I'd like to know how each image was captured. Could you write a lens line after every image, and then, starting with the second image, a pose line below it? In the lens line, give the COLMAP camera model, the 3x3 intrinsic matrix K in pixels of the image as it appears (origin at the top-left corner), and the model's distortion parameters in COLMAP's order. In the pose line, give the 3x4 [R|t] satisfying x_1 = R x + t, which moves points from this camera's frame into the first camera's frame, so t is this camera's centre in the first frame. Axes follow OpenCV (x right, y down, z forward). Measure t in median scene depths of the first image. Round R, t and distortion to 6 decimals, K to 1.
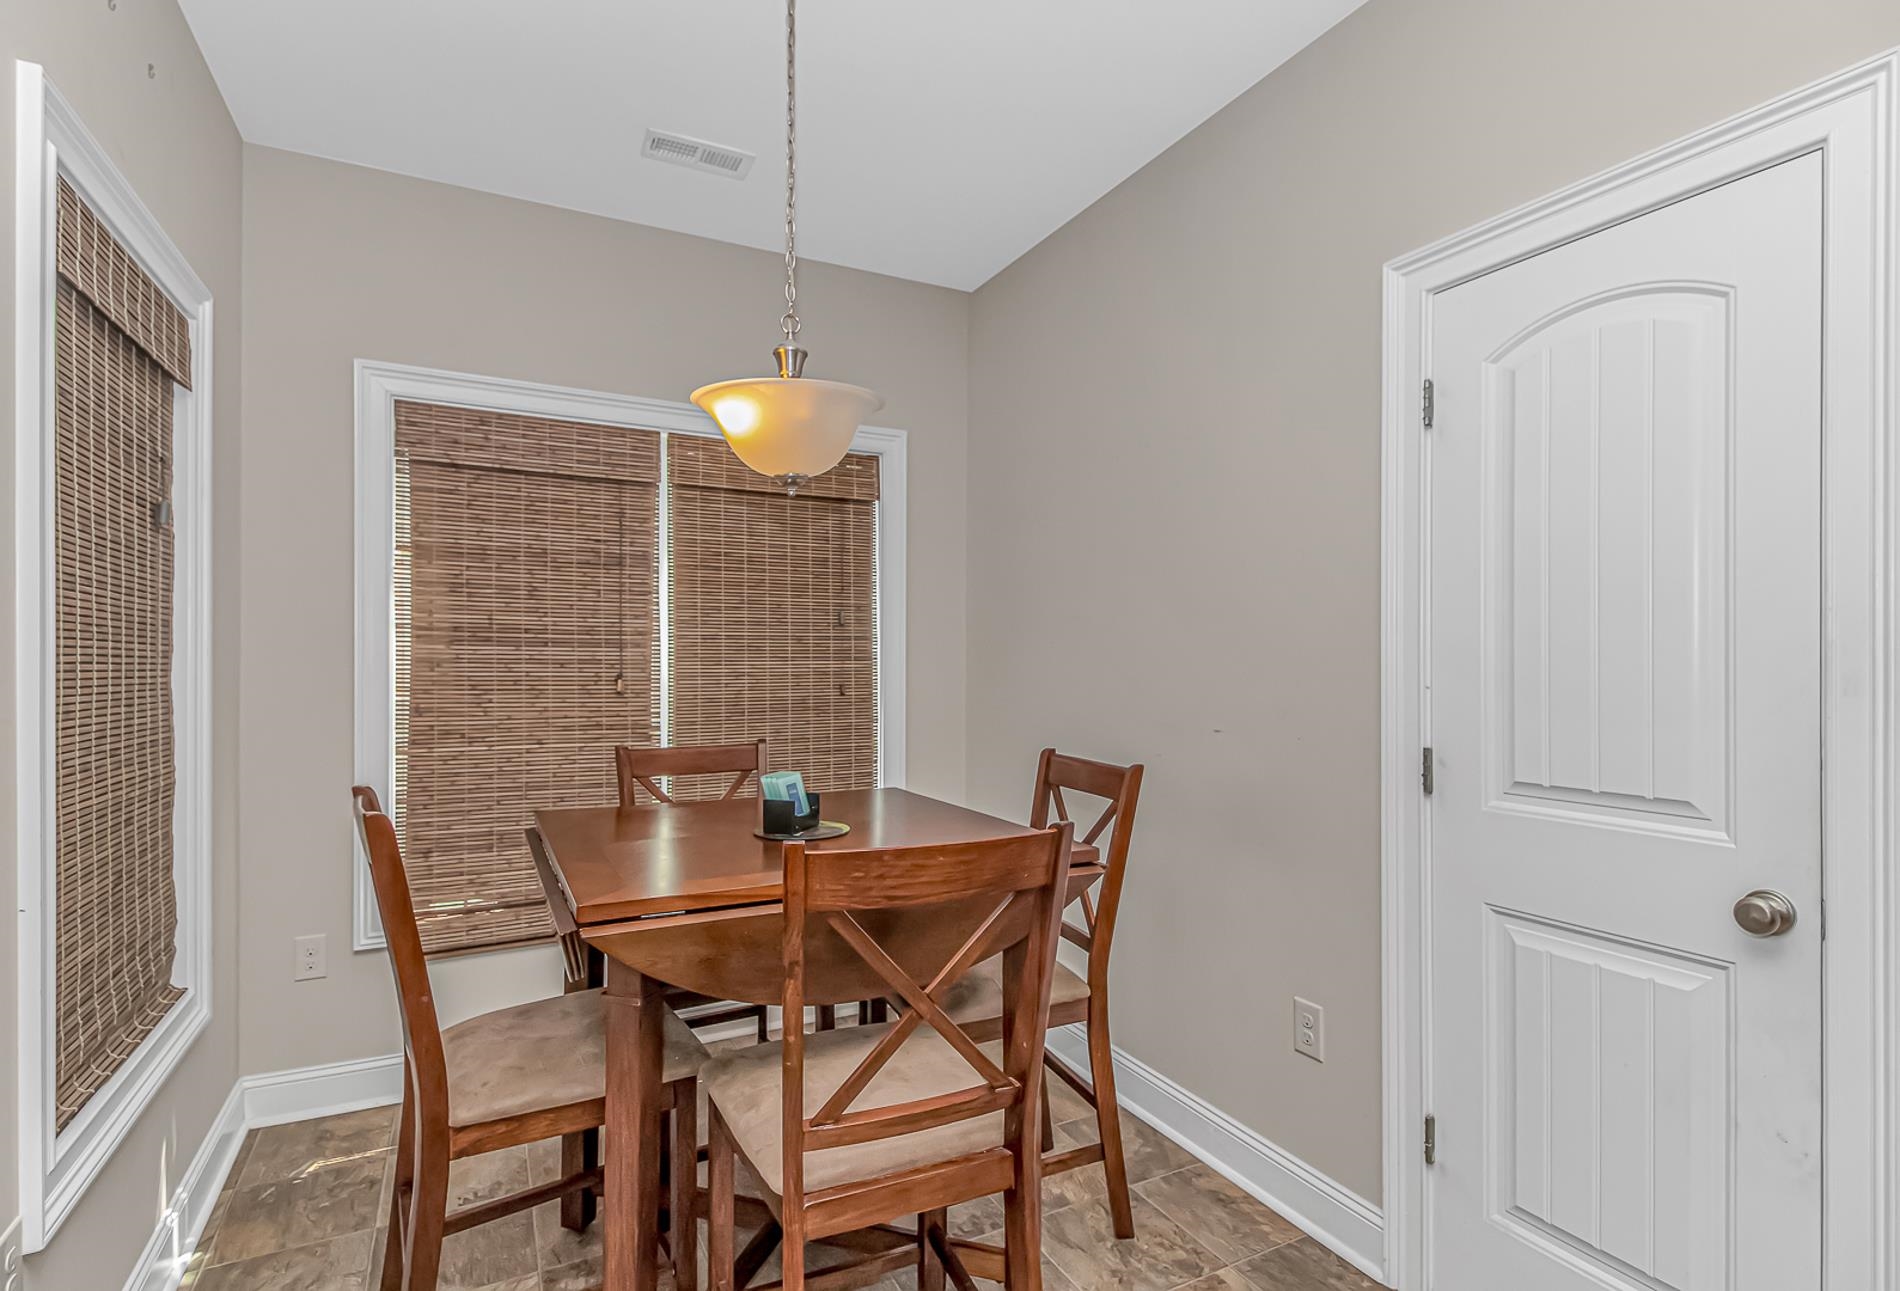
lens RADIAL K [[905.2, 0, 943.5], [0, 905.2, 656.9], [0, 0, 1]] dist [-0.010618, -0.001557]
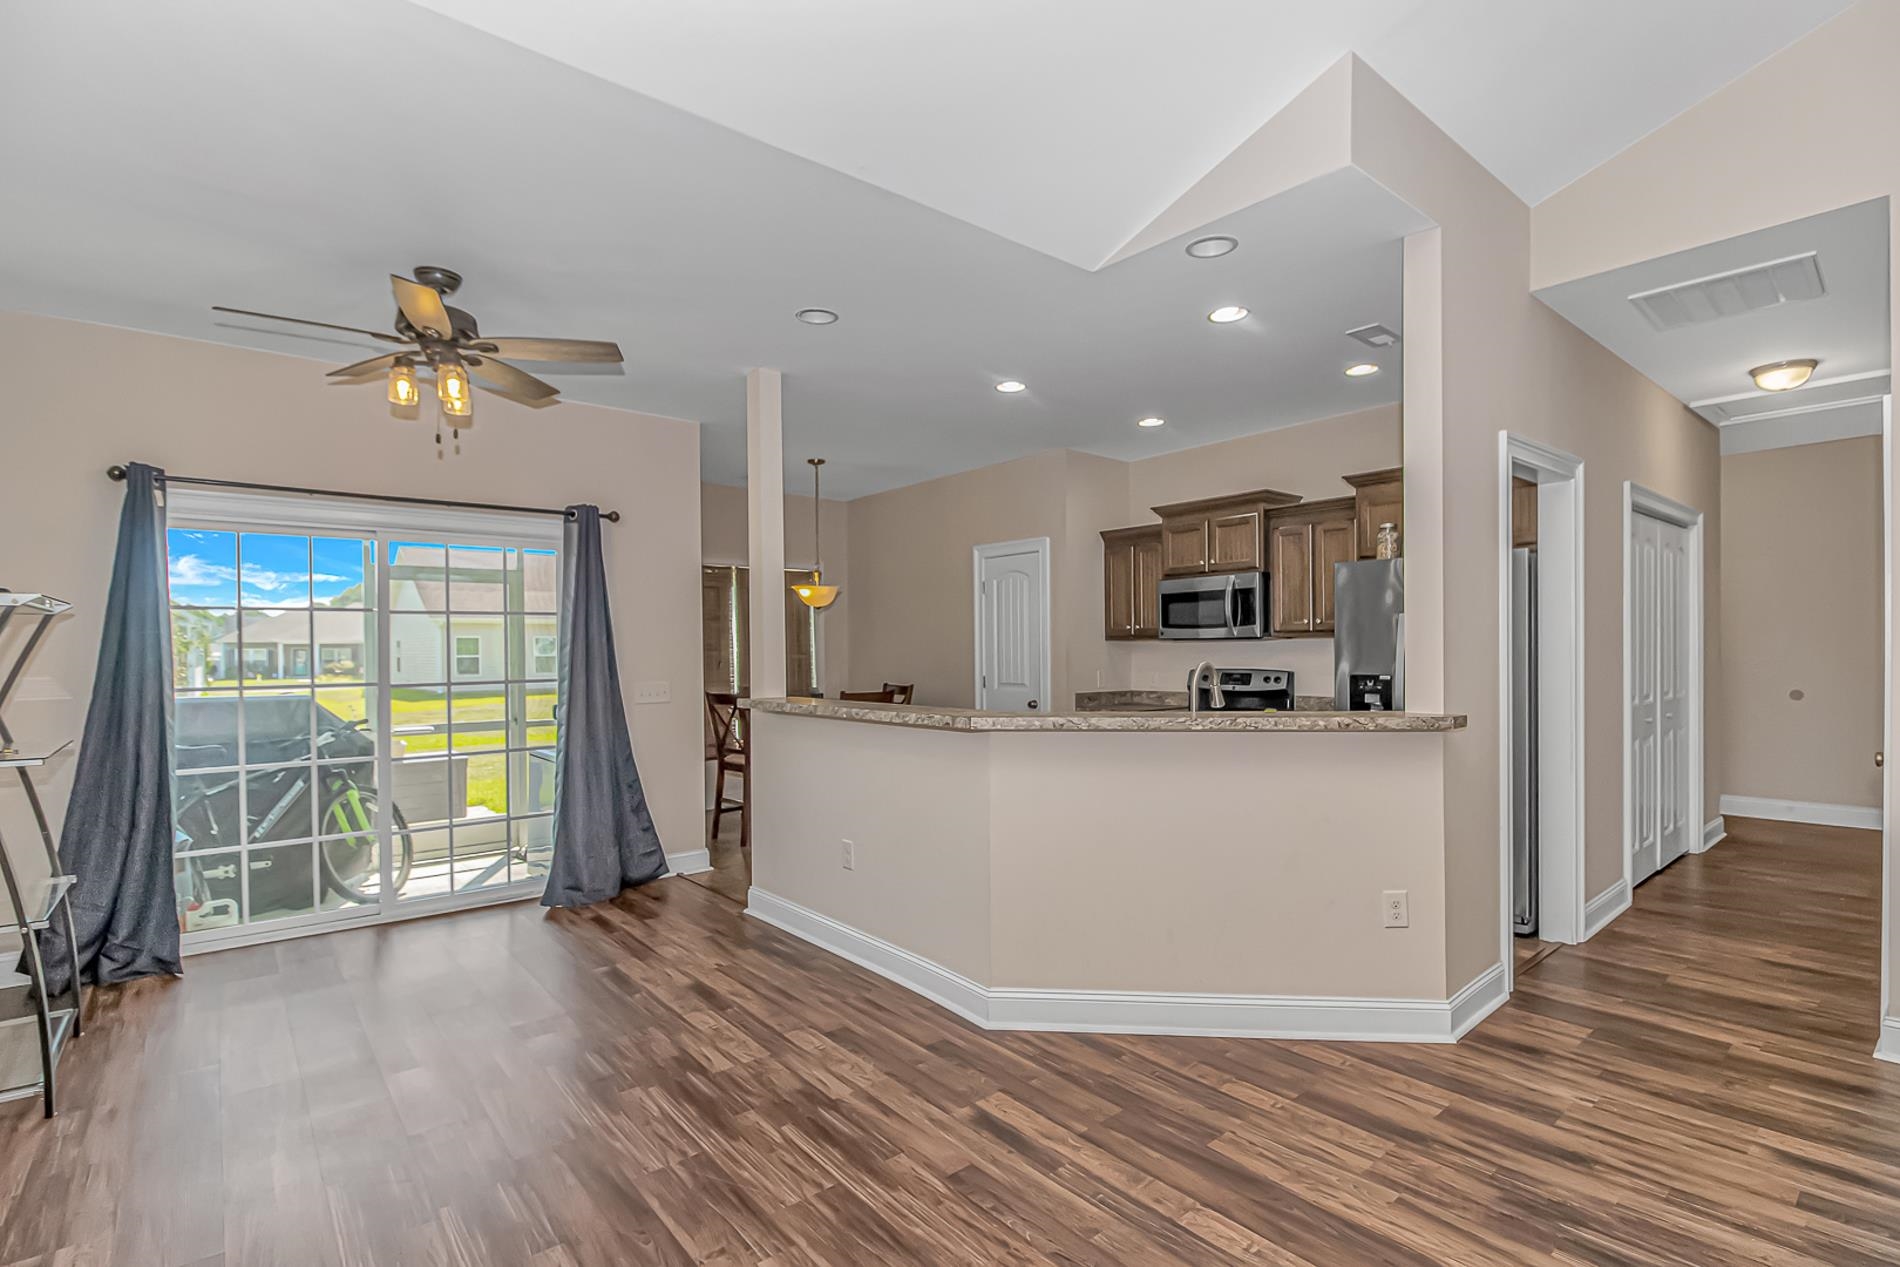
lens RADIAL K [[882.1, 0, 964.3], [0, 882.1, 642.7], [0, 0, 1]] dist [-0.009957, -0.003844]
pose [[0.971909, -0.010642, 0.235114, -0.291588], [0.011326, 0.999935, -0.001557, -0.025890], [-0.235083, 0.004176, 0.971966, -1.754783]]
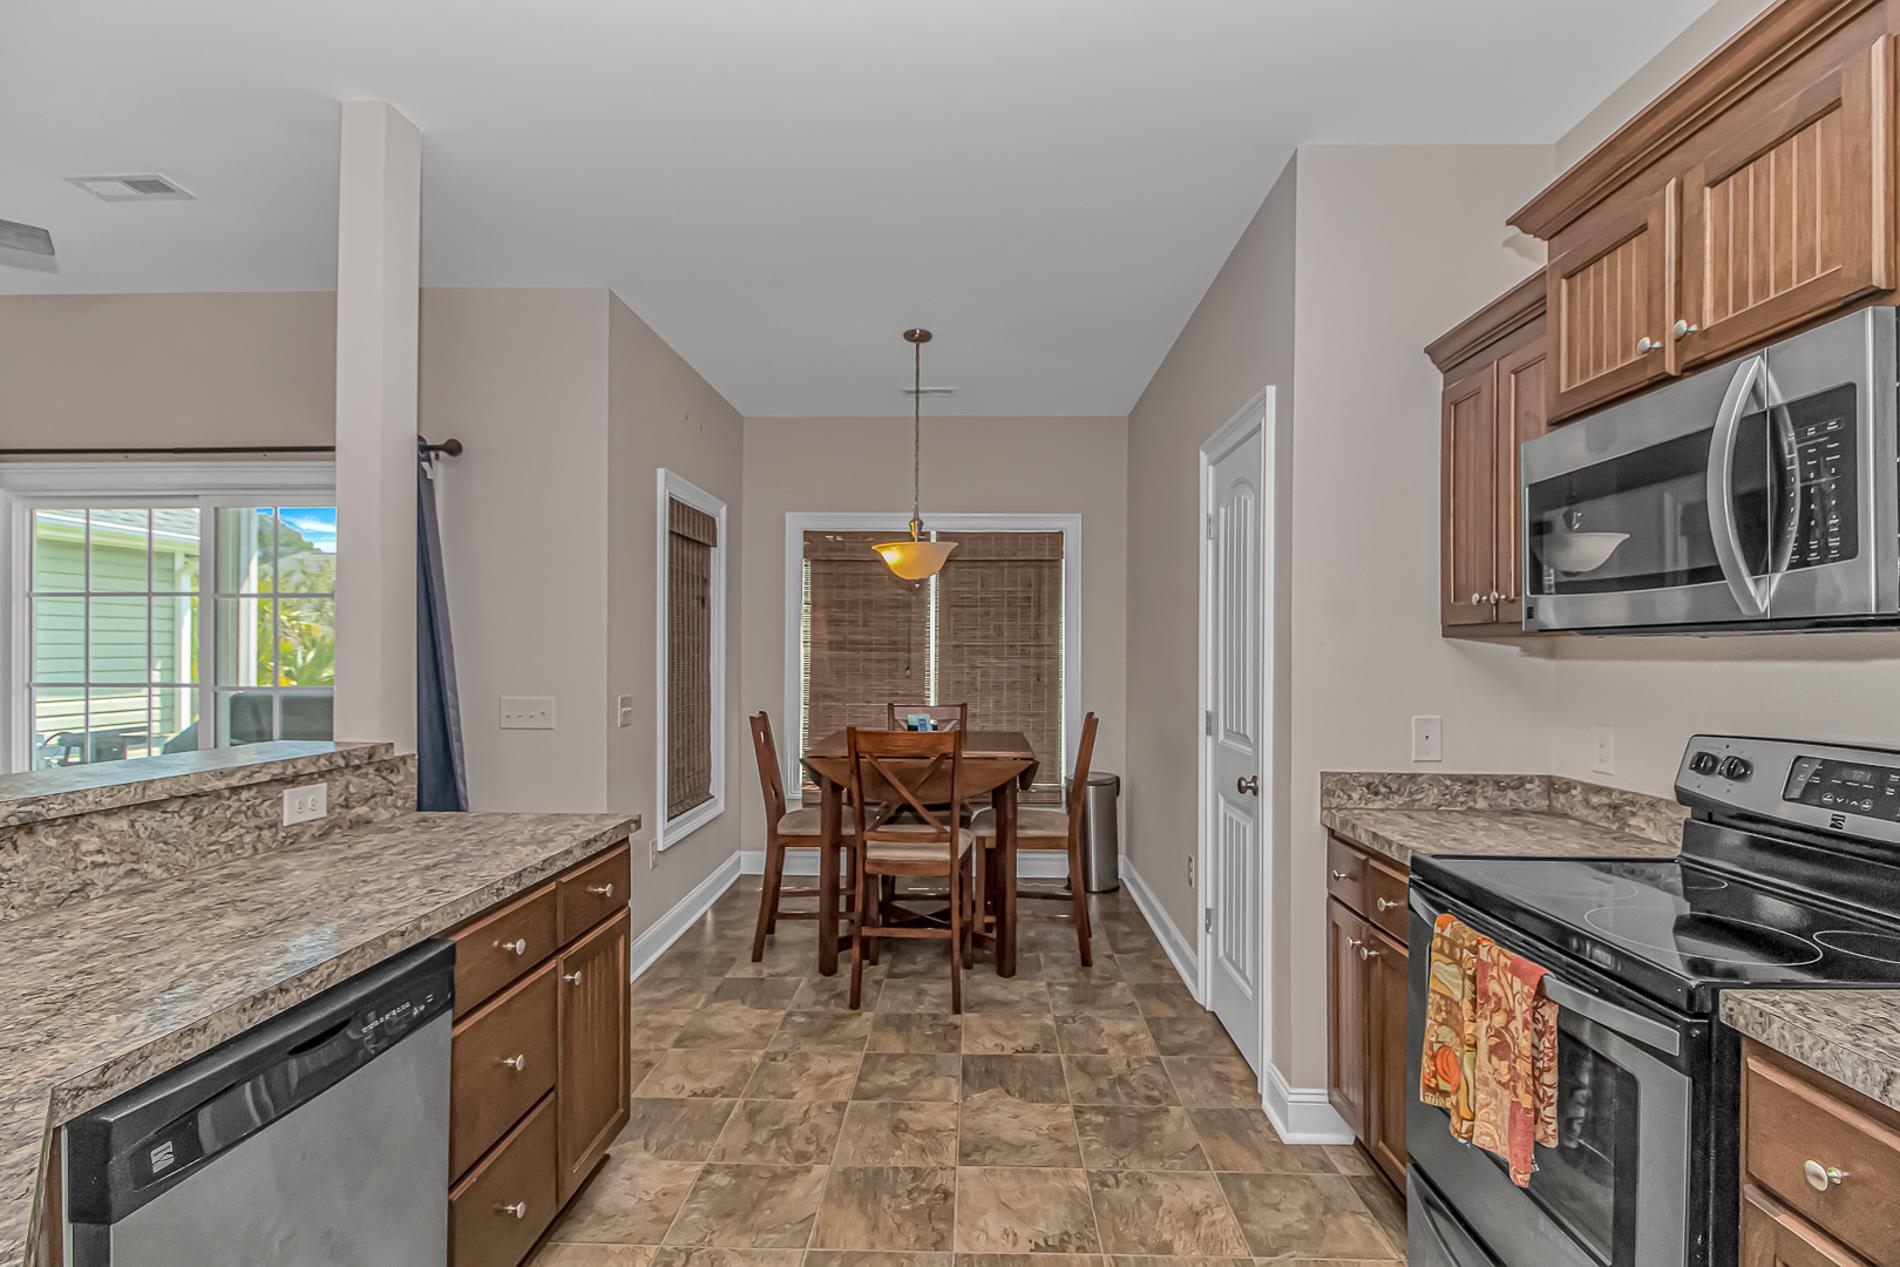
lens RADIAL K [[882.1, 0, 954.1], [0, 882.1, 642.1], [0, 0, 1]] dist [-0.009957, -0.003844]
pose [[0.871357, -0.004366, -0.490630, 0.642361], [0.001246, 0.999977, -0.006685, -0.020065], [0.490648, 0.005214, 0.871343, -0.549275]]
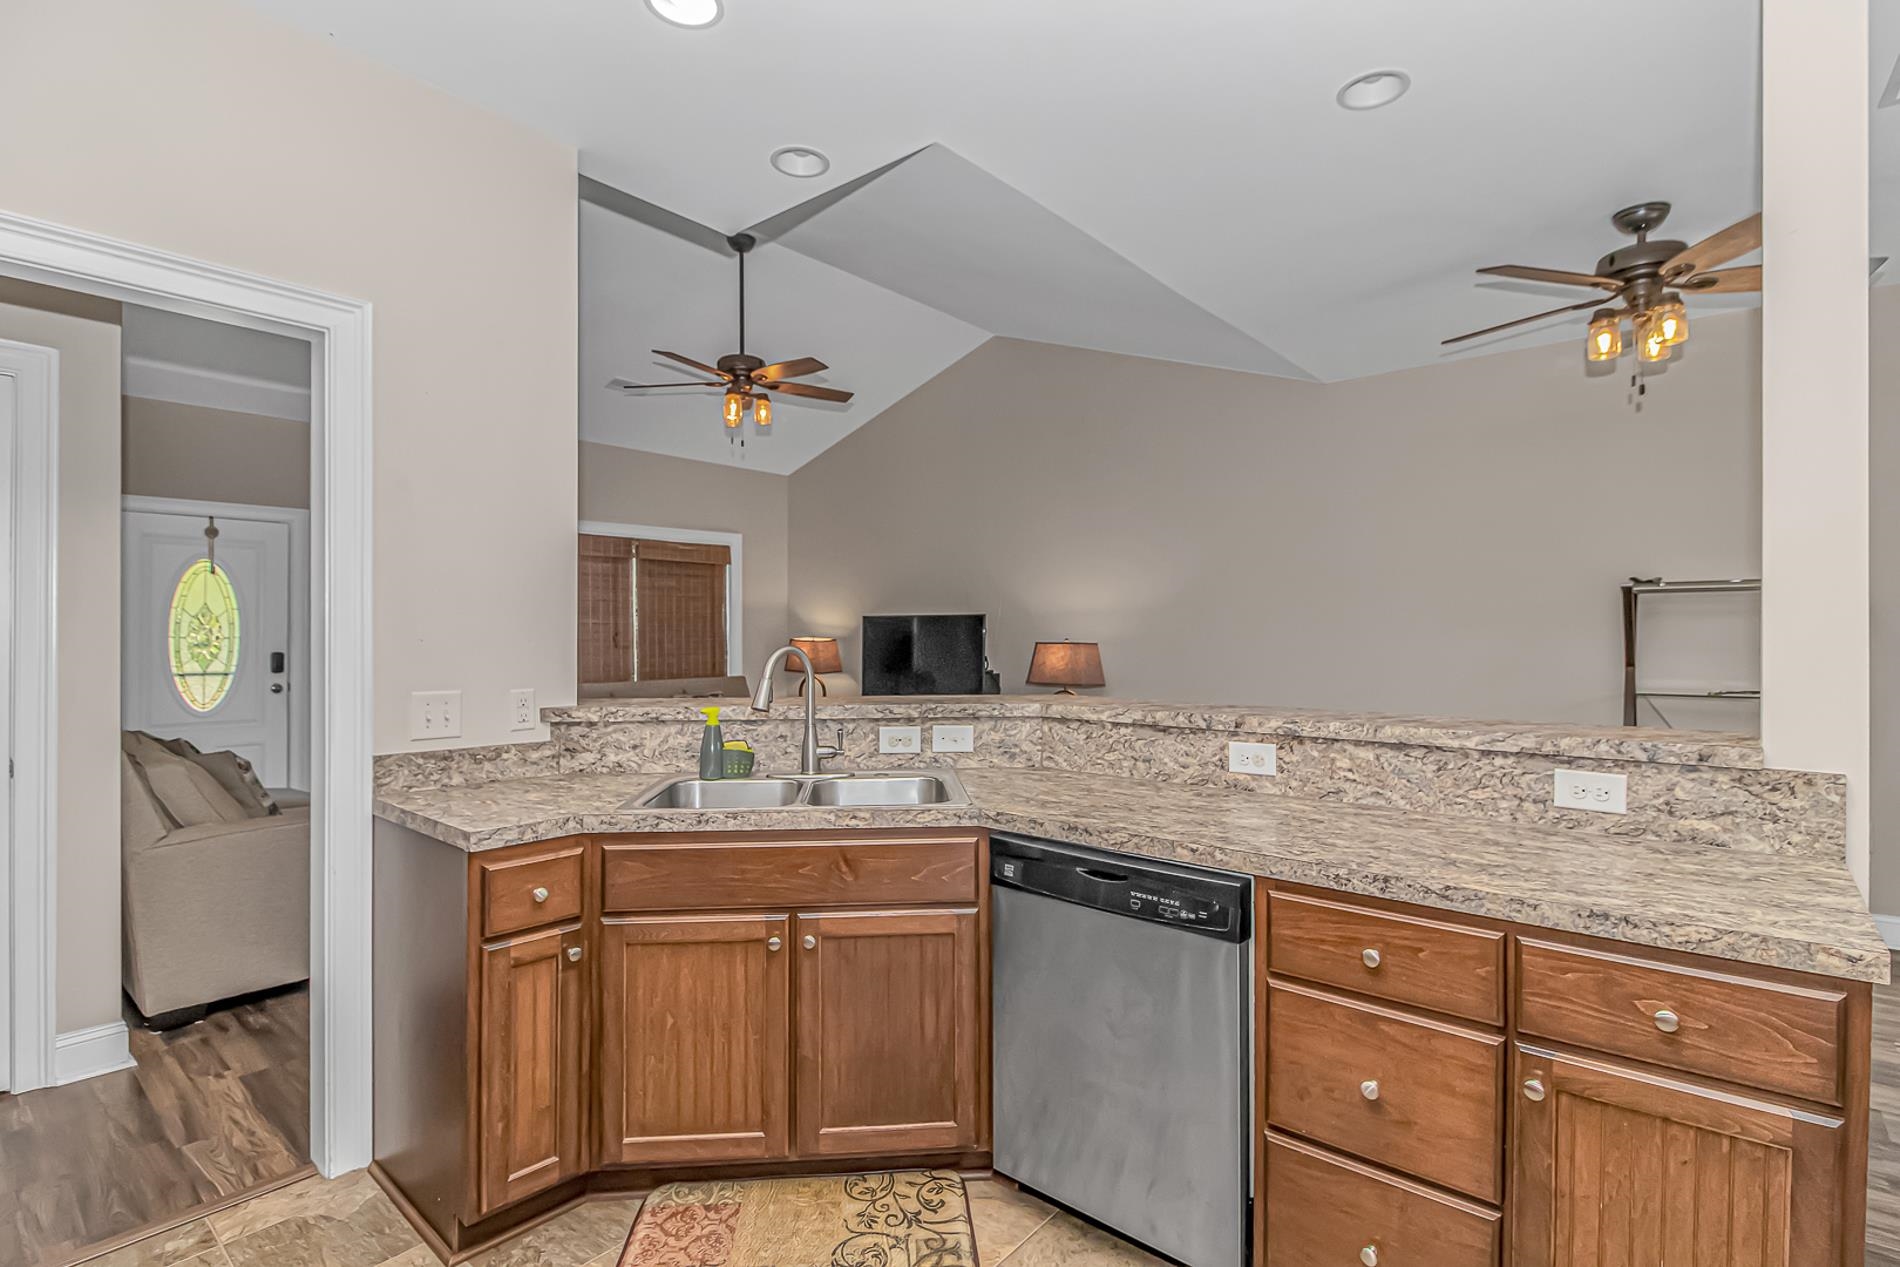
lens RADIAL K [[882.1, 0, 941.7], [0, 882.1, 647.0], [0, 0, 1]] dist [-0.009957, -0.003844]
pose [[-0.921667, 0.003467, -0.387968, 0.527166], [-0.000209, 0.999955, 0.009432, -0.006631], [0.387983, 0.008774, -0.921625, 0.221843]]
